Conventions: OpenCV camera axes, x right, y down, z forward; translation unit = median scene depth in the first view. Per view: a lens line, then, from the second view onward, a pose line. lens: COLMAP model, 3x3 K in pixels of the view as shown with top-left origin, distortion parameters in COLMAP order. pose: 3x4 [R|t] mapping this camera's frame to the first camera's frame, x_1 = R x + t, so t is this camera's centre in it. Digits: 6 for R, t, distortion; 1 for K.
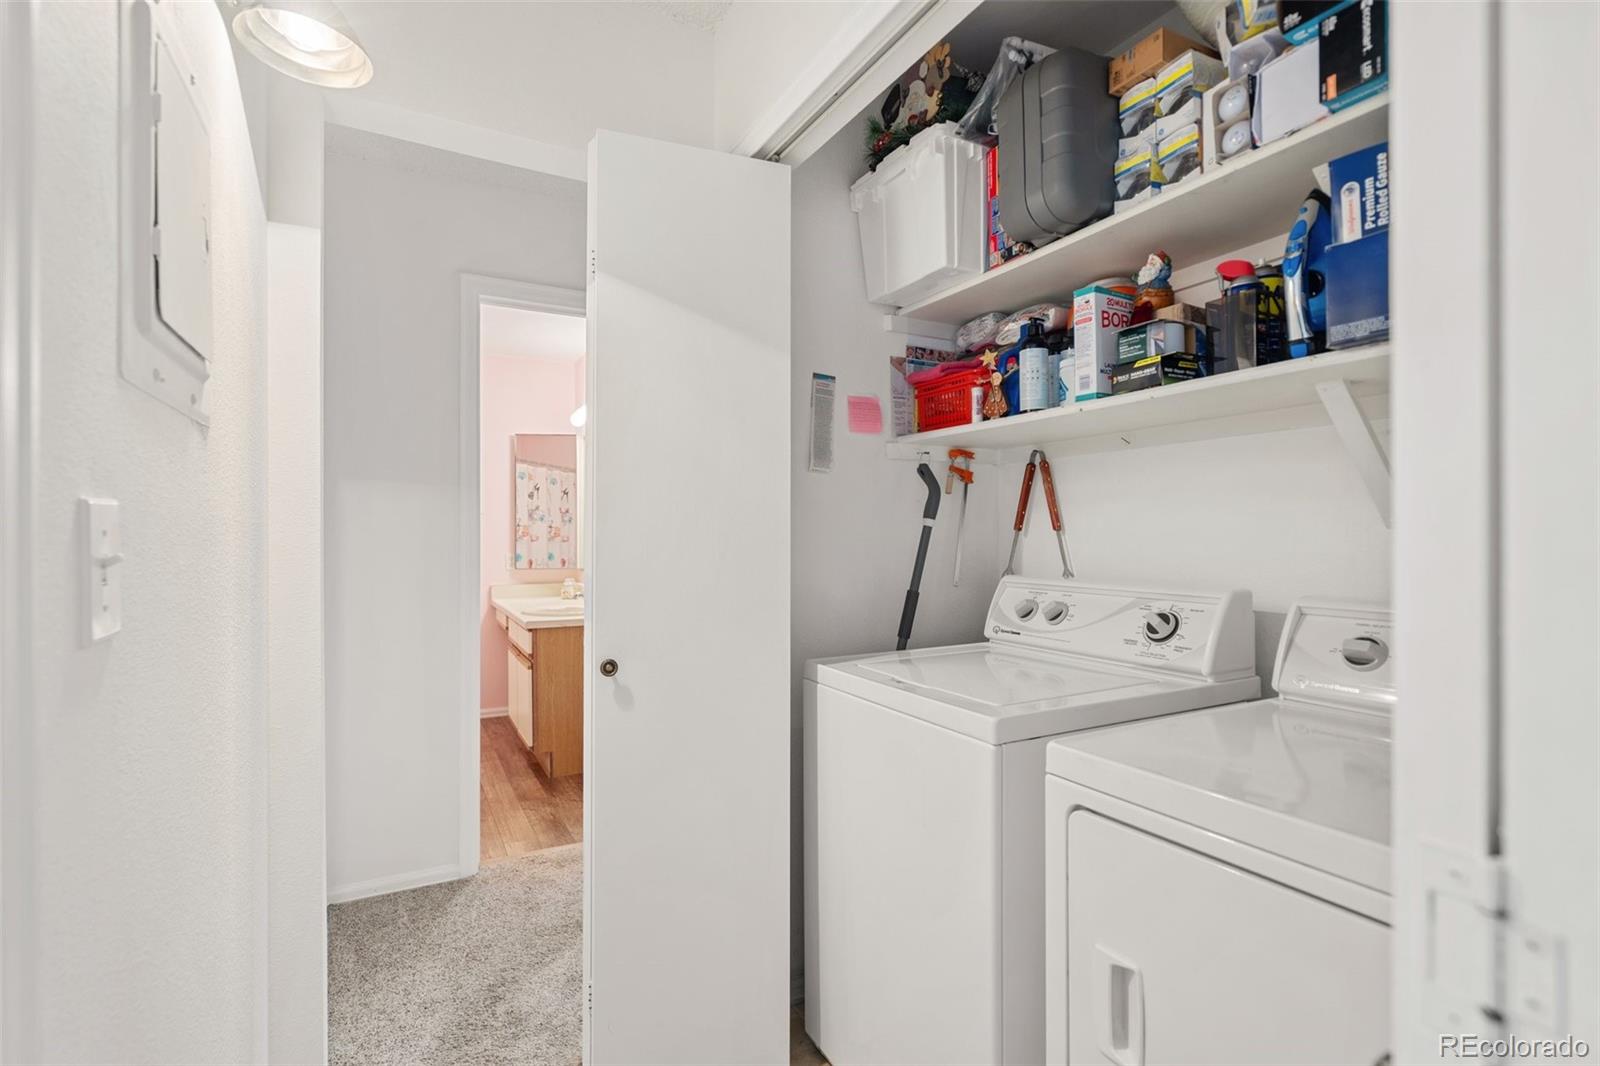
lens RADIAL K [[756.8, 0, 806.1], [0, 756.8, 539.5], [0, 0, 1]] dist [-0.003313, 0.000333]
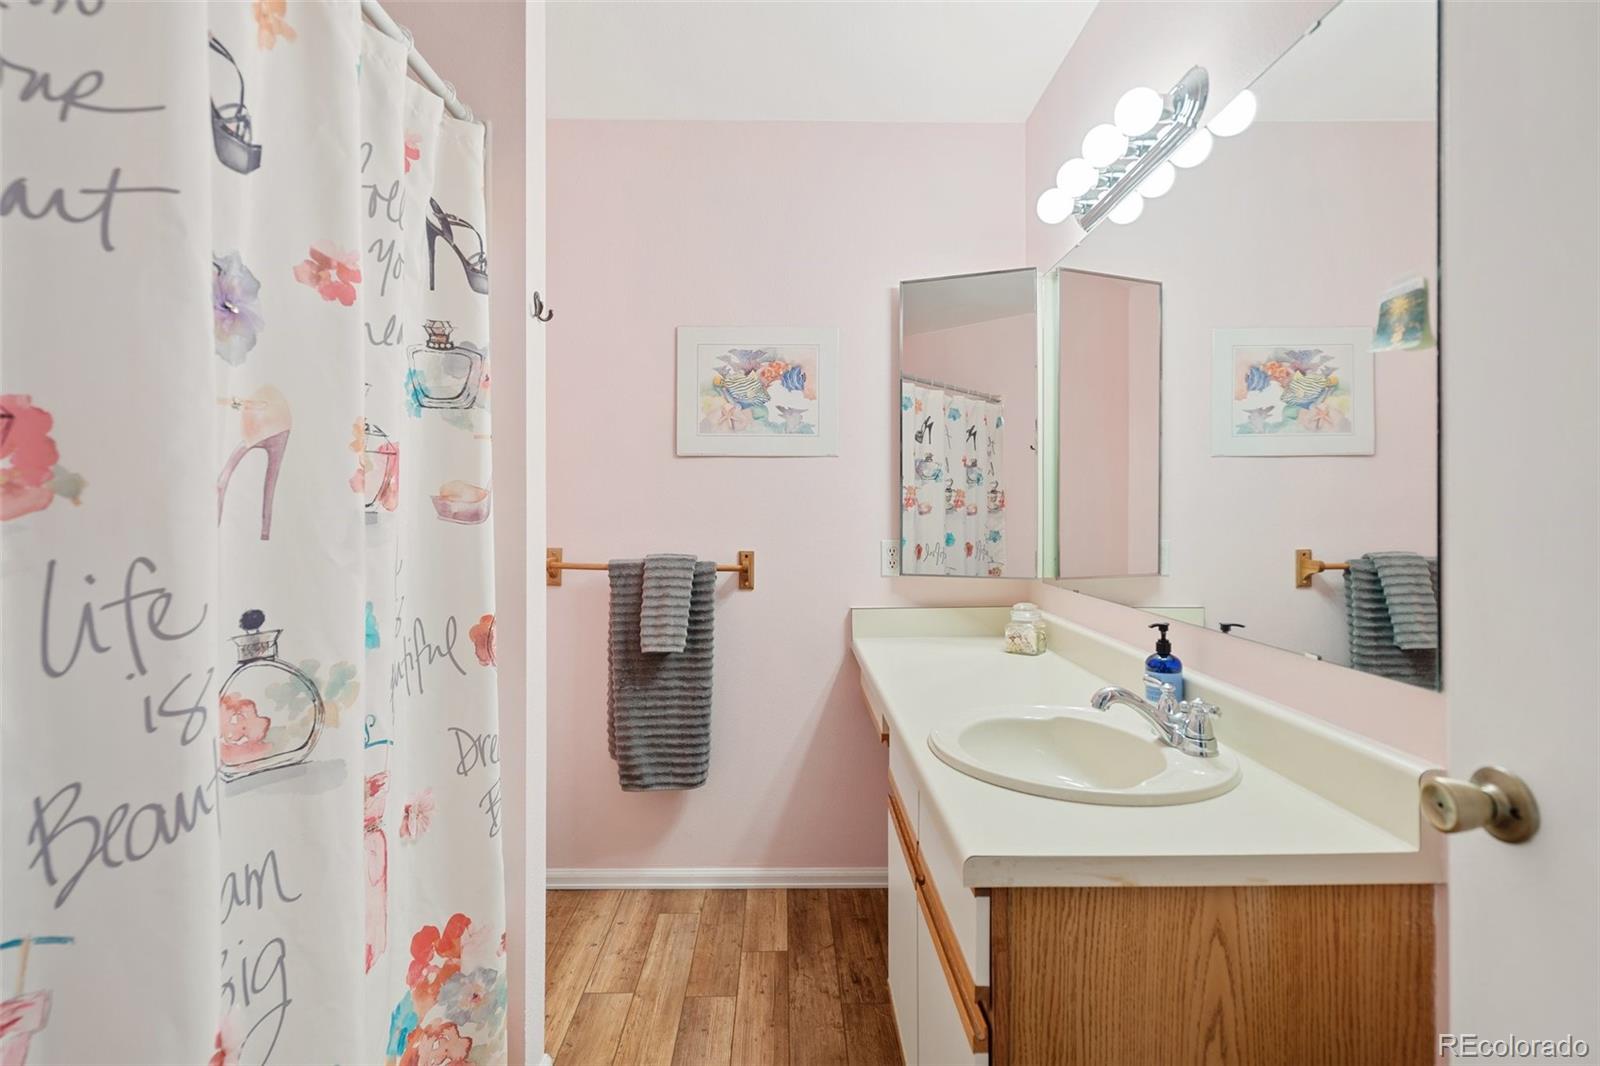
lens RADIAL K [[756.8, 0, 801.5], [0, 756.8, 523.8], [0, 0, 1]] dist [-0.003313, 0.000333]
pose [[0.887193, 0.008438, -0.461321, -0.167532], [-0.002219, 0.999899, 0.014021, 0.002192], [0.461393, -0.011416, 0.887122, 0.419916]]
